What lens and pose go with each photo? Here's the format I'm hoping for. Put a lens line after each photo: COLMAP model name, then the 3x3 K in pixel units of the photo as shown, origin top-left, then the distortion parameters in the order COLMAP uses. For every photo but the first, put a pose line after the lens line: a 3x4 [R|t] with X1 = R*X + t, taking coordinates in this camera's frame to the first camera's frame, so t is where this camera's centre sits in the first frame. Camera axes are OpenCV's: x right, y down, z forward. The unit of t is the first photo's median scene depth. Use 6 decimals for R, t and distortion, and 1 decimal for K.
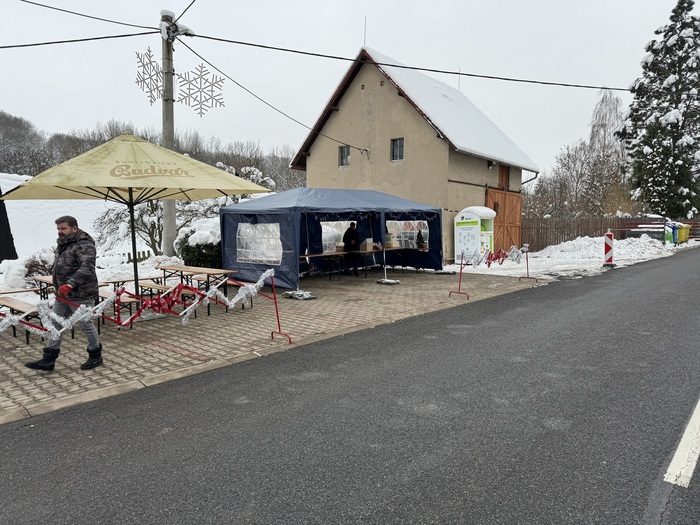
lens RADIAL K [[486.6, 0, 350.9], [0, 486.6, 266.2], [0, 0, 1]] dist [0.079976, -0.097553]
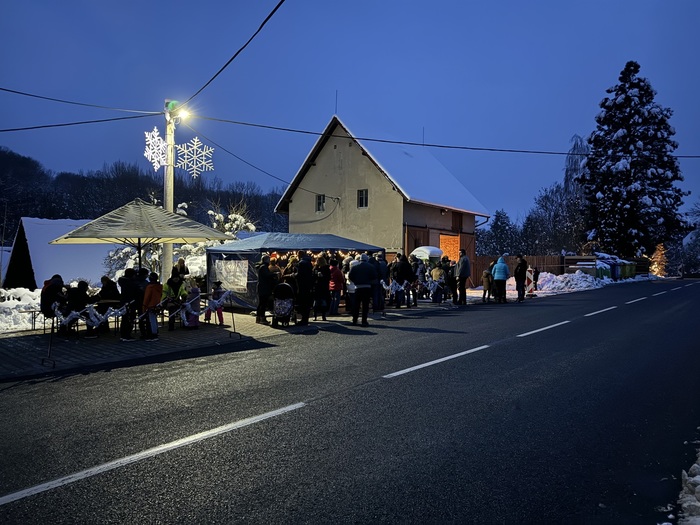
lens RADIAL K [[485.2, 0, 353.7], [0, 485.2, 264.5], [0, 0, 1]] dist [0.120157, -0.203837]
pose [[0.999991, 0.001689, 0.003790, 0.062215], [-0.001393, 0.997053, -0.076704, 0.011517], [-0.003909, 0.076698, 0.997047, -0.155525]]
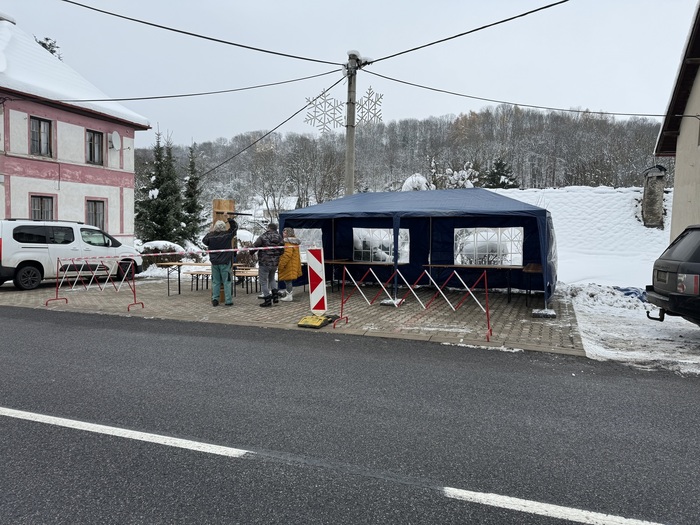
lens RADIAL K [[484.8, 0, 352.1], [0, 484.8, 263.3], [0, 0, 1]] dist [0.093112, -0.103775]
pose [[0.368469, 0.074817, -0.926625, 0.437330], [-0.091132, 0.994862, 0.044088, -0.033185], [0.925163, 0.068200, 0.373394, 0.331734]]
